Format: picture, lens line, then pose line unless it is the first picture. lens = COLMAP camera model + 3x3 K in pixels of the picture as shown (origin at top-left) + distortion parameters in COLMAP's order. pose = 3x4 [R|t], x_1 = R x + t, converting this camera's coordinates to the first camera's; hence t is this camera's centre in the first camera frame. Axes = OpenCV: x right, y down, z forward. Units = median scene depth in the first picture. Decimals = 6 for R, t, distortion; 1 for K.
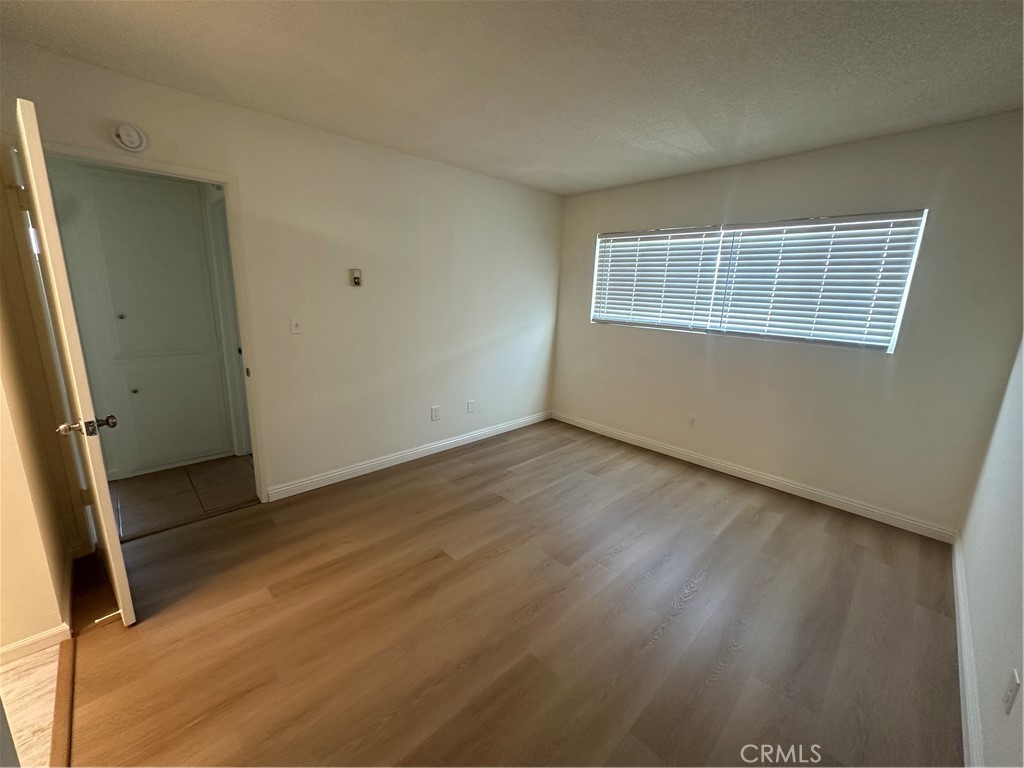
lens RADIAL K [[412.4, 0, 514.5], [0, 412.4, 385.3], [0, 0, 1]] dist [-0.002906, 0.000334]
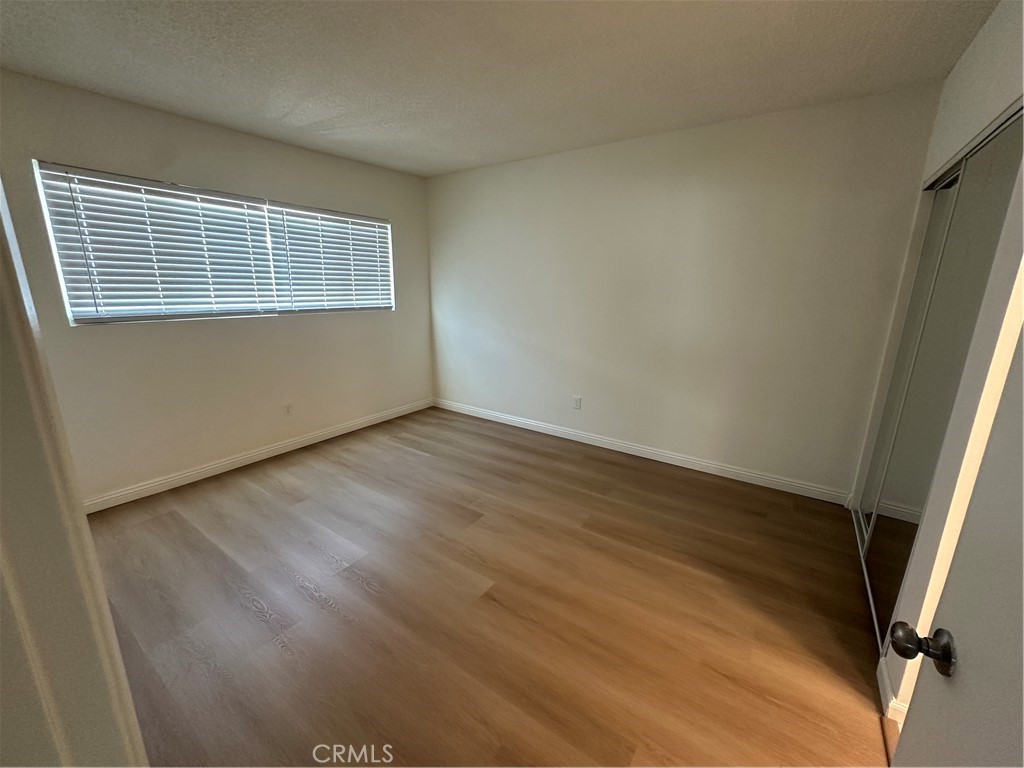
lens RADIAL K [[409.3, 0, 512.0], [0, 409.3, 384.0], [0, 0, 1]] dist [-0.000846, 0.000193]
pose [[-0.183671, -0.266031, 0.946305, -0.601453], [0.205811, 0.930938, 0.301657, -0.159081], [-0.961201, 0.250166, -0.116234, 0.663236]]
